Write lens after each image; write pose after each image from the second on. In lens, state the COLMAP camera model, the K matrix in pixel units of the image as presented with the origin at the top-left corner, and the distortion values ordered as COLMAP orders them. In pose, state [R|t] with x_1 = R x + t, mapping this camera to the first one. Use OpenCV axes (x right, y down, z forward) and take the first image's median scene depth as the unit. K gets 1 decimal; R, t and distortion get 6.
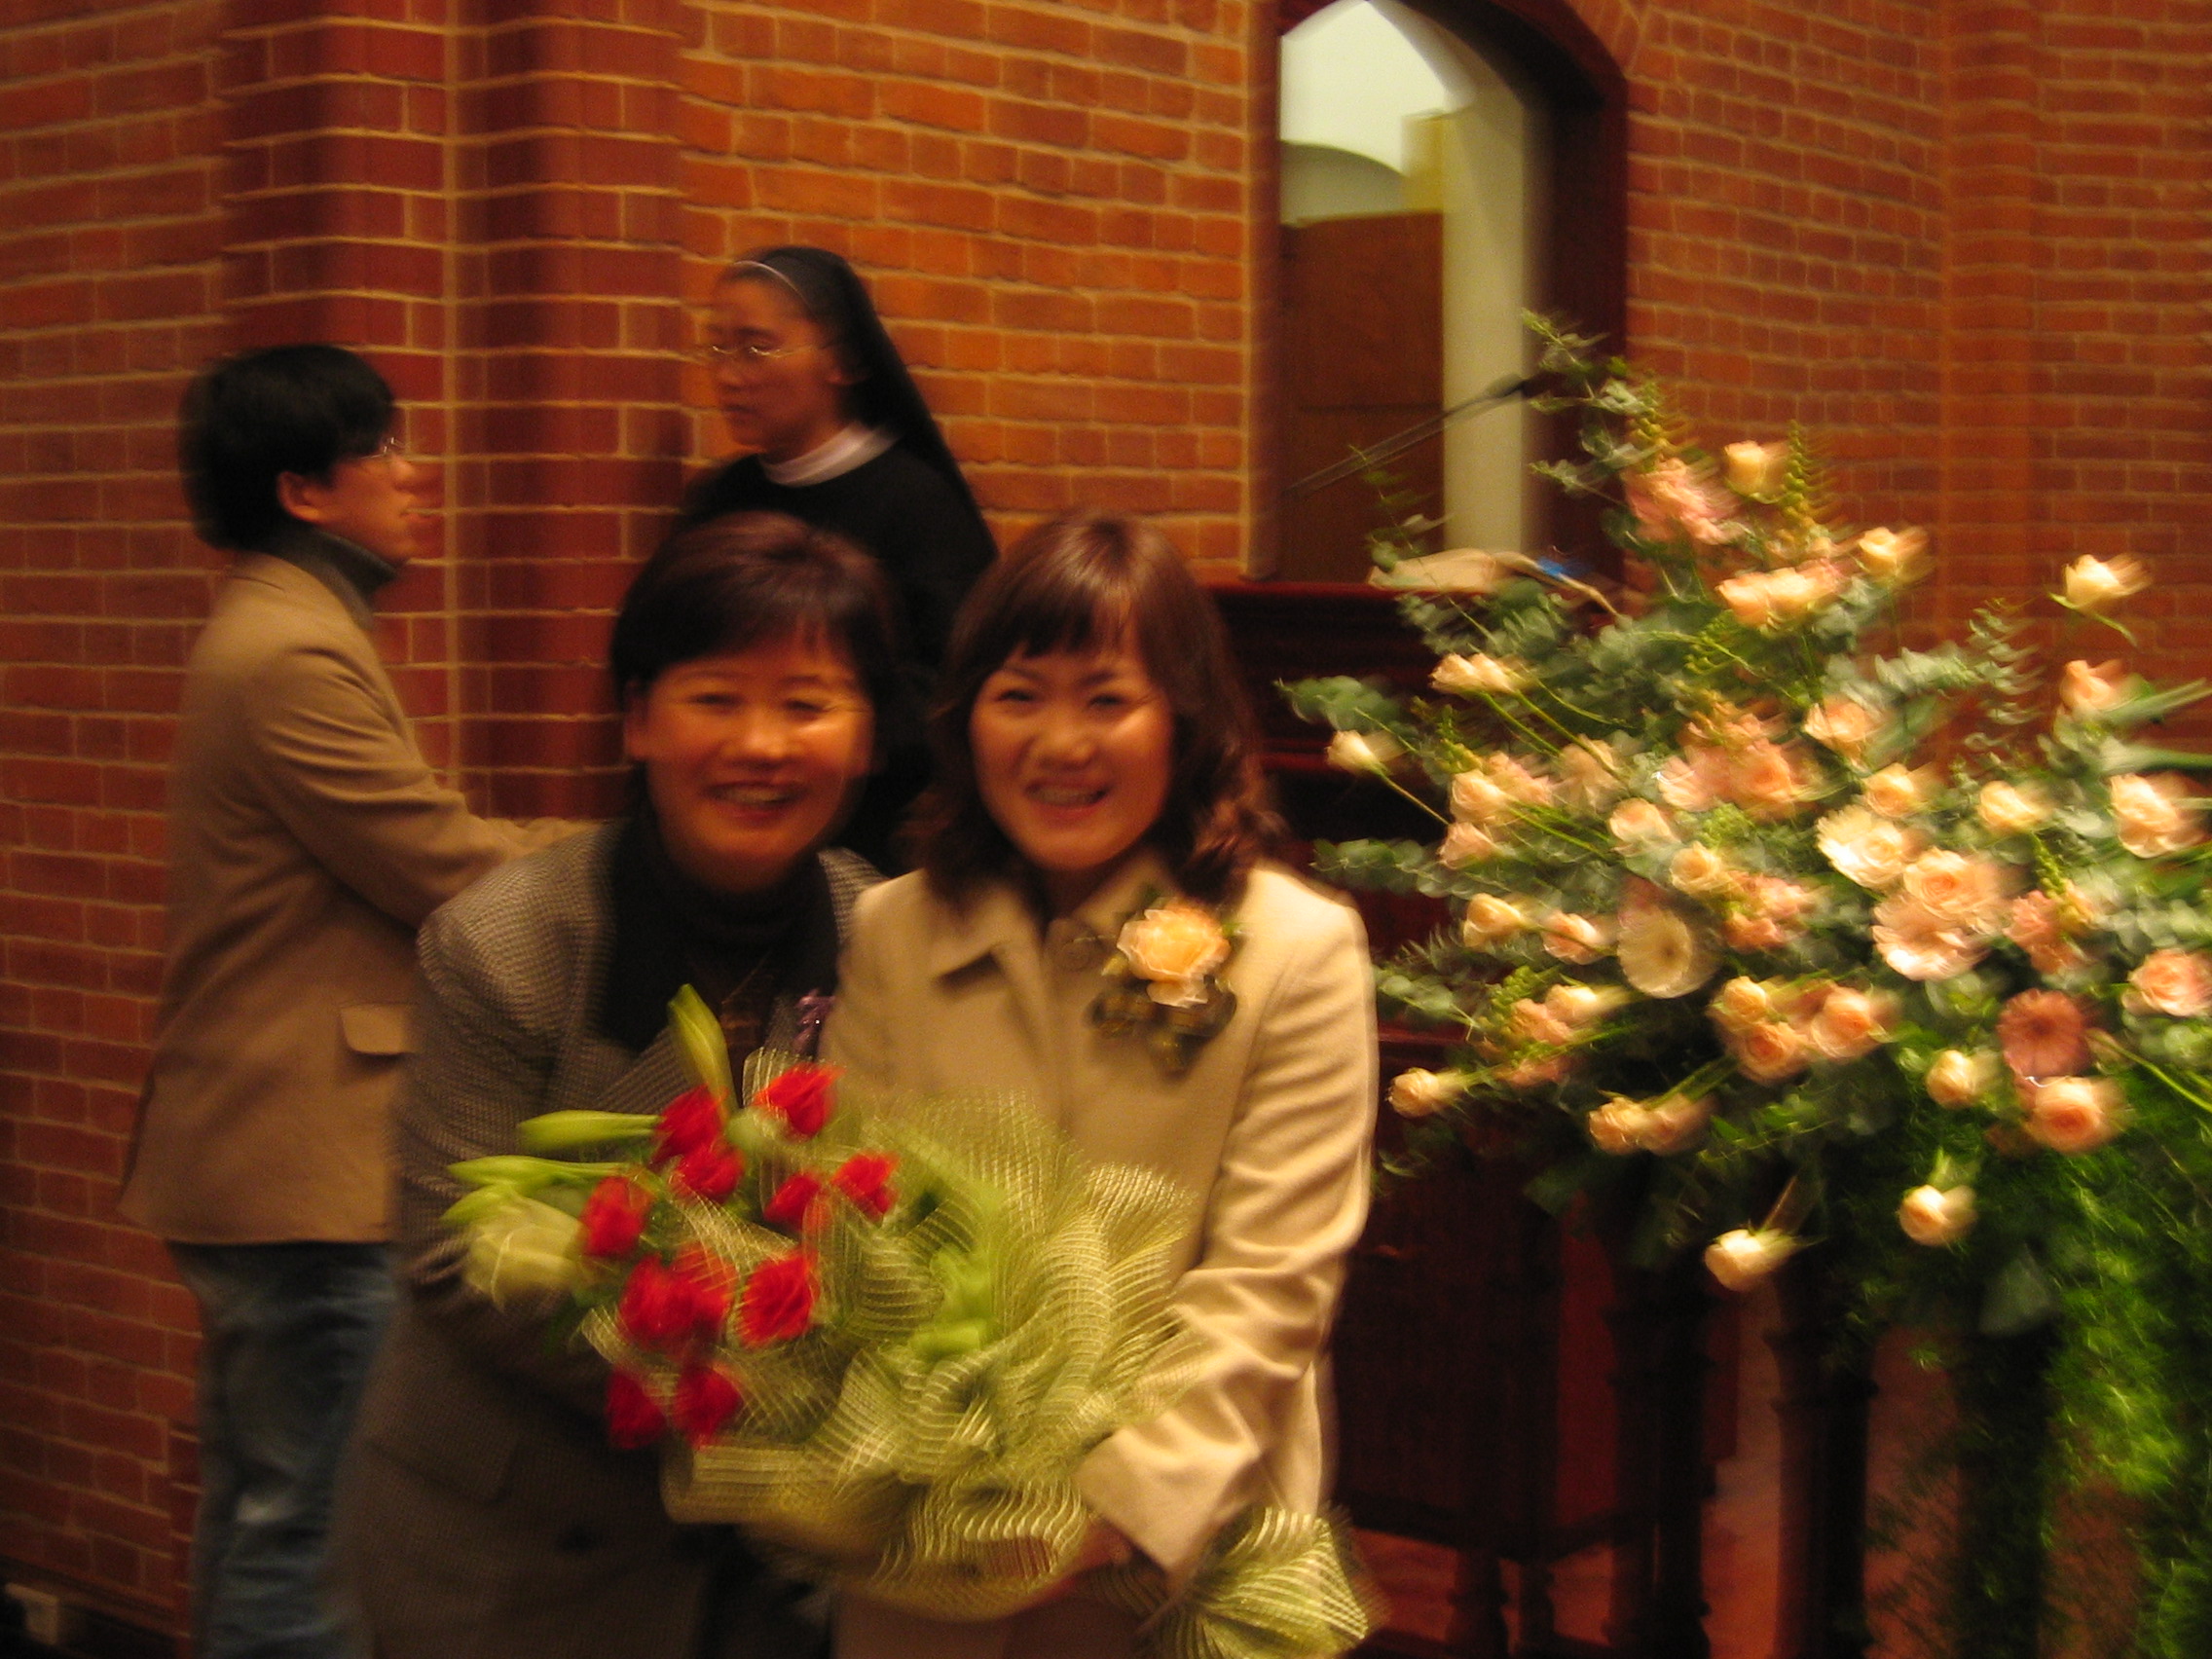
lens RADIAL K [[3552.4, 0, 1105.1], [0, 3552.4, 822.9], [0, 0, 1]] dist [-0.123090, -0.009414]
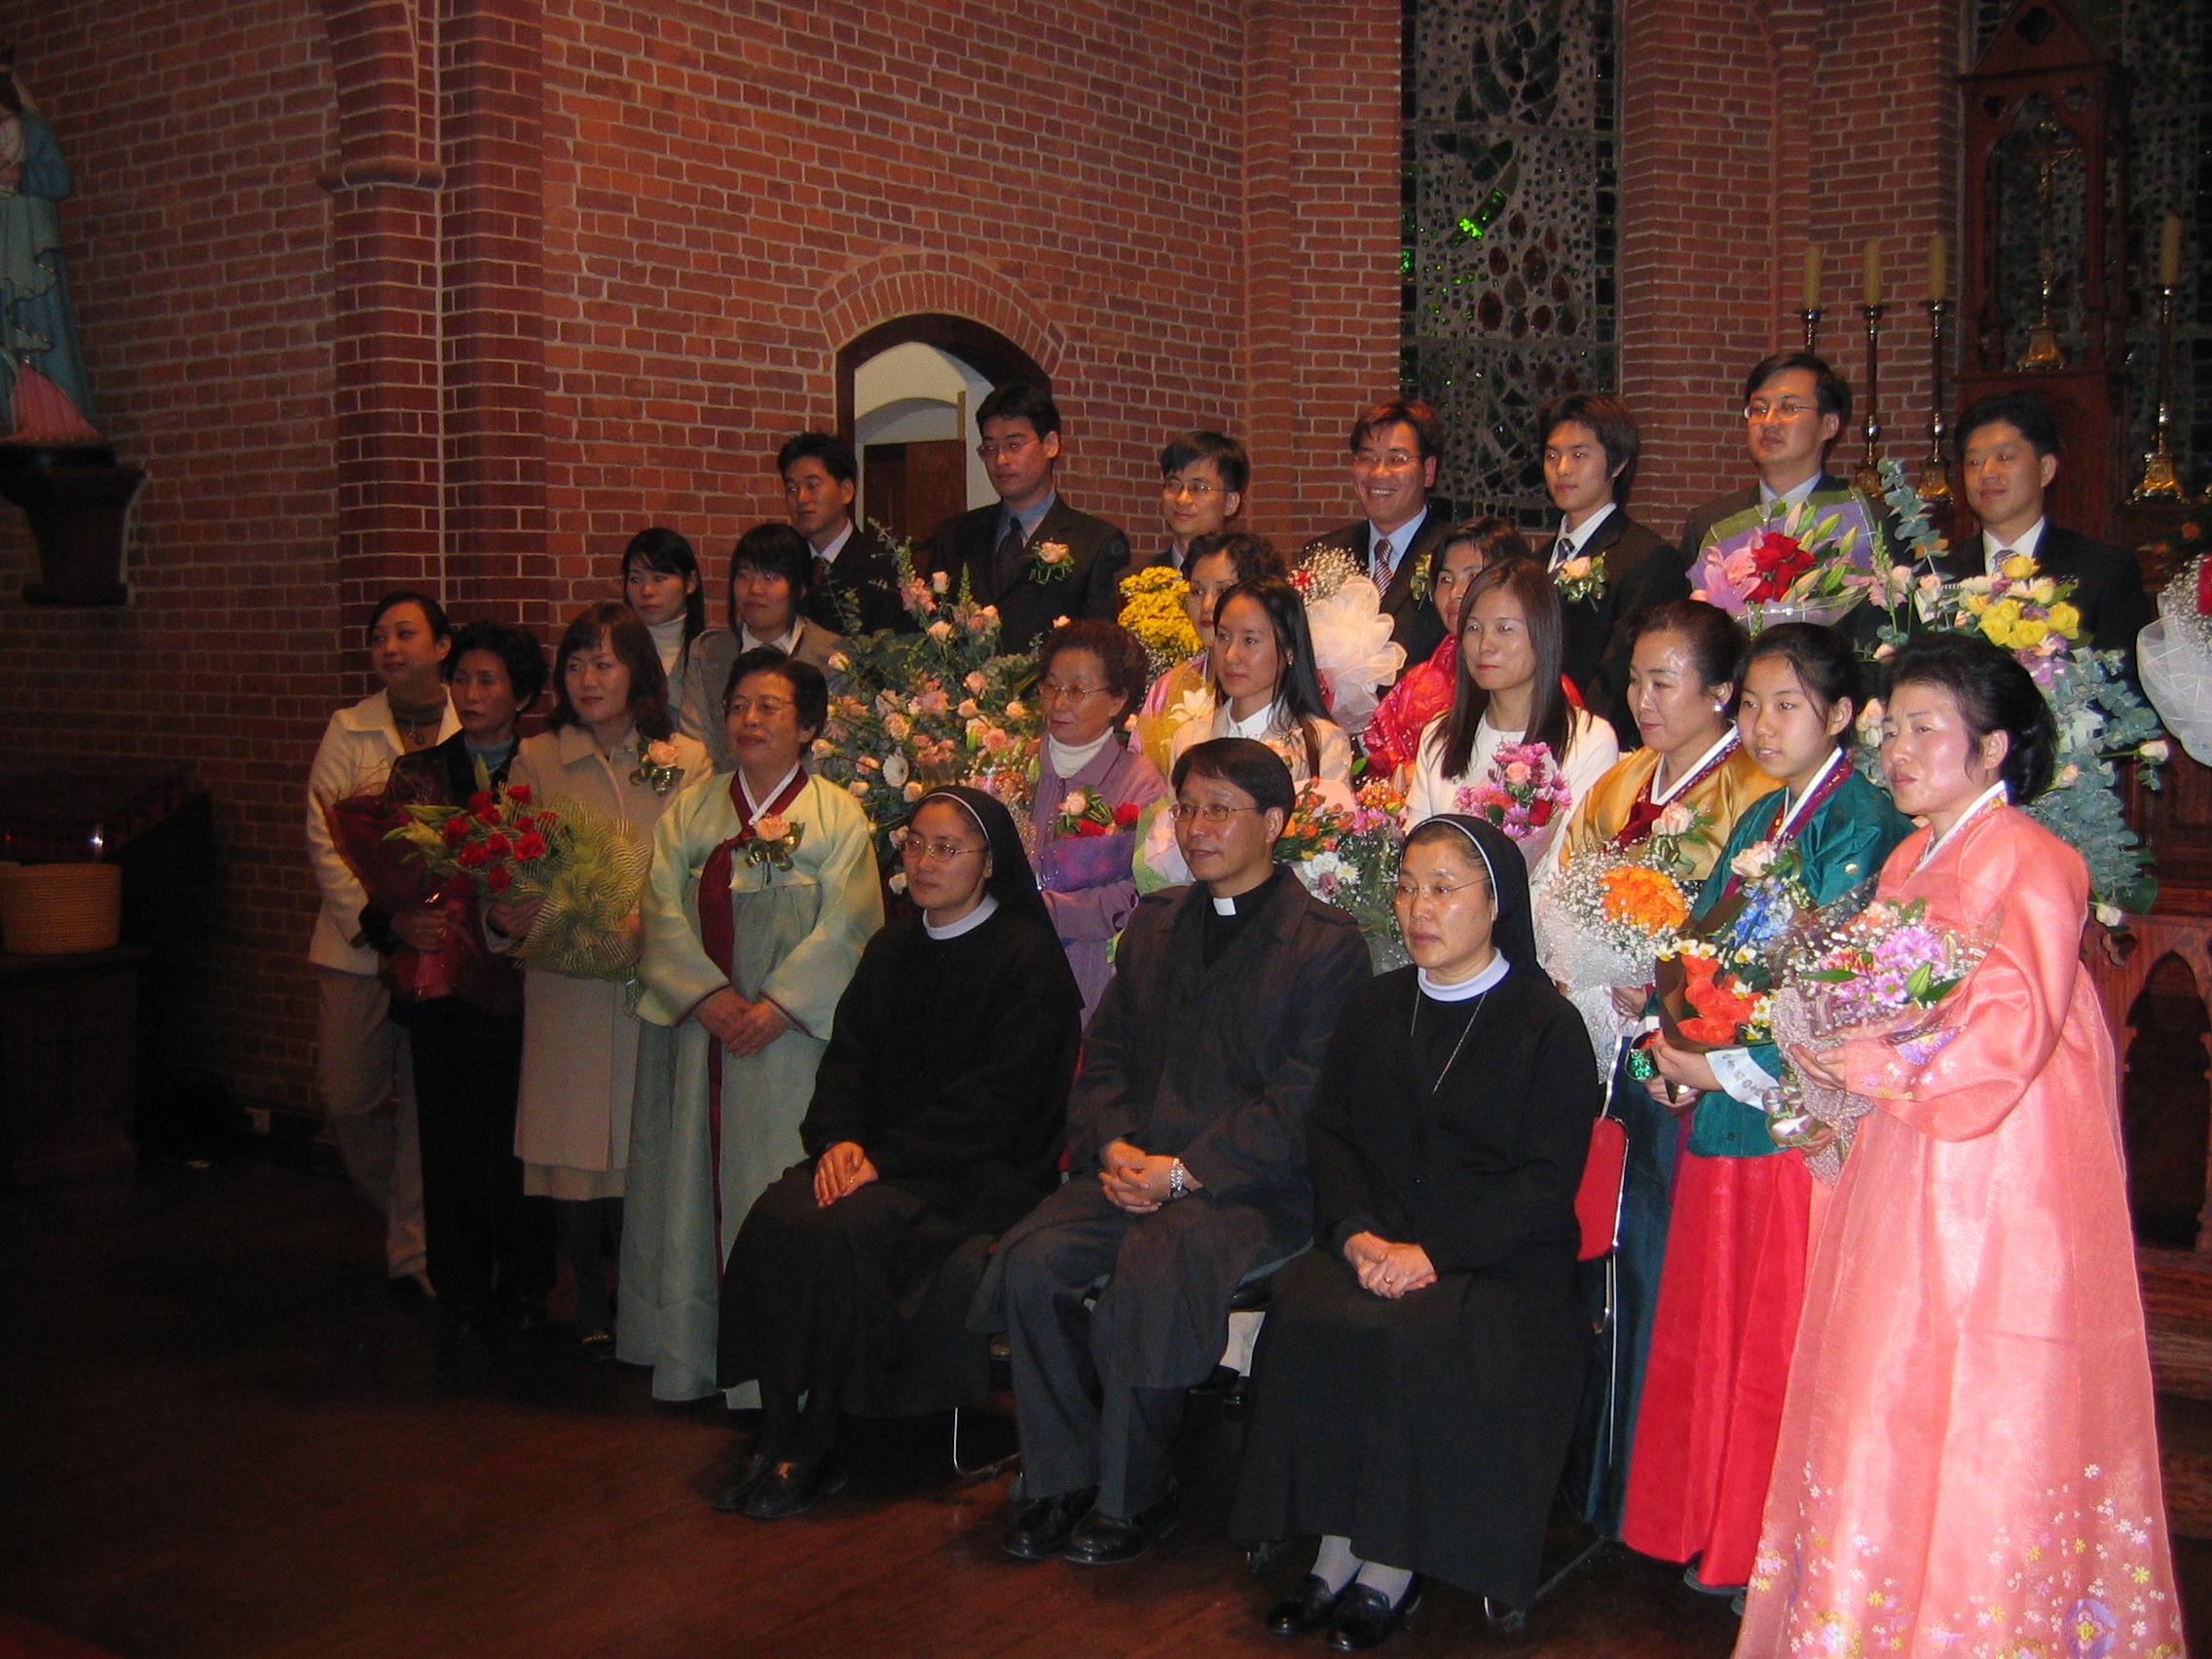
lens RADIAL K [[2417.0, 0, 1124.6], [0, 2417.0, 838.0], [0, 0, 1]] dist [-0.104790, 0.044606]
pose [[0.998268, -0.010302, 0.057926, 0.134013], [0.009364, 0.999821, 0.016442, 0.034941], [-0.058085, -0.015871, 0.998185, -0.462497]]
